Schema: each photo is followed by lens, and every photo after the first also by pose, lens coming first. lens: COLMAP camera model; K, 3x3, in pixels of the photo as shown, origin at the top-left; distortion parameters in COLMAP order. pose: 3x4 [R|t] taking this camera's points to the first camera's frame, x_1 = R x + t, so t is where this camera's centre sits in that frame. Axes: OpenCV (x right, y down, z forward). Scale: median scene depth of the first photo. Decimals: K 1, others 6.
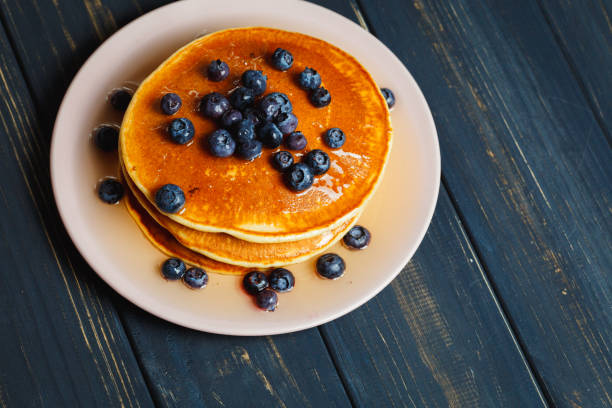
lens RADIAL K [[2514.3, 0, 306.0], [0, 2514.3, 204.0], [0, 0, 1]] dist [0.013911, 1.757478]
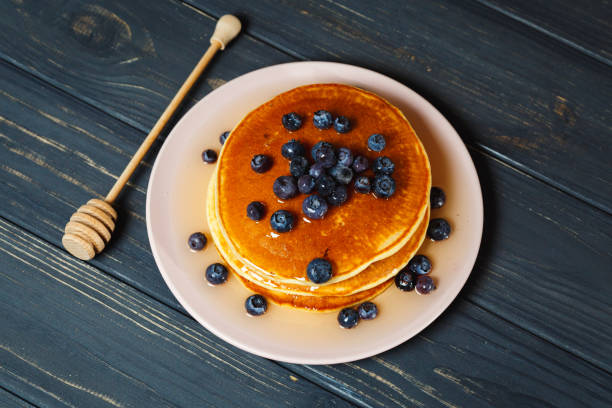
lens RADIAL K [[2514.3, 0, 306.0], [0, 2514.3, 204.0], [0, 0, 1]] dist [0.013911, 1.757478]
pose [[0.780958, -0.577750, 0.237298, -0.272953], [0.567610, 0.815036, 0.116340, -0.088147], [-0.260622, 0.043836, 0.964445, -0.151577]]
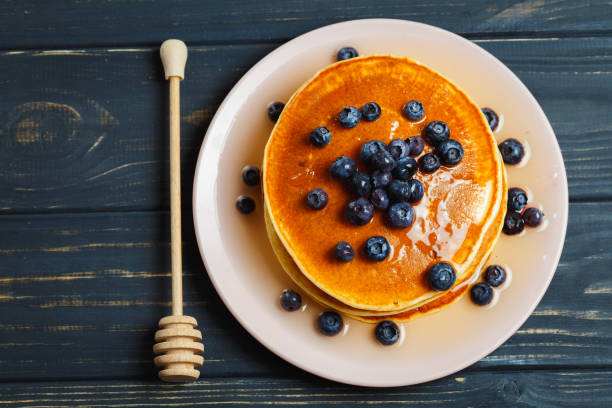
lens RADIAL K [[2514.3, 0, 306.0], [0, 2514.3, 204.0], [0, 0, 1]] dist [0.013911, 1.757478]
pose [[0.348787, -0.928346, 0.128534, -0.139394], [0.844064, 0.370762, 0.387417, -0.384234], [-0.407313, -0.026635, 0.912900, 0.030213]]
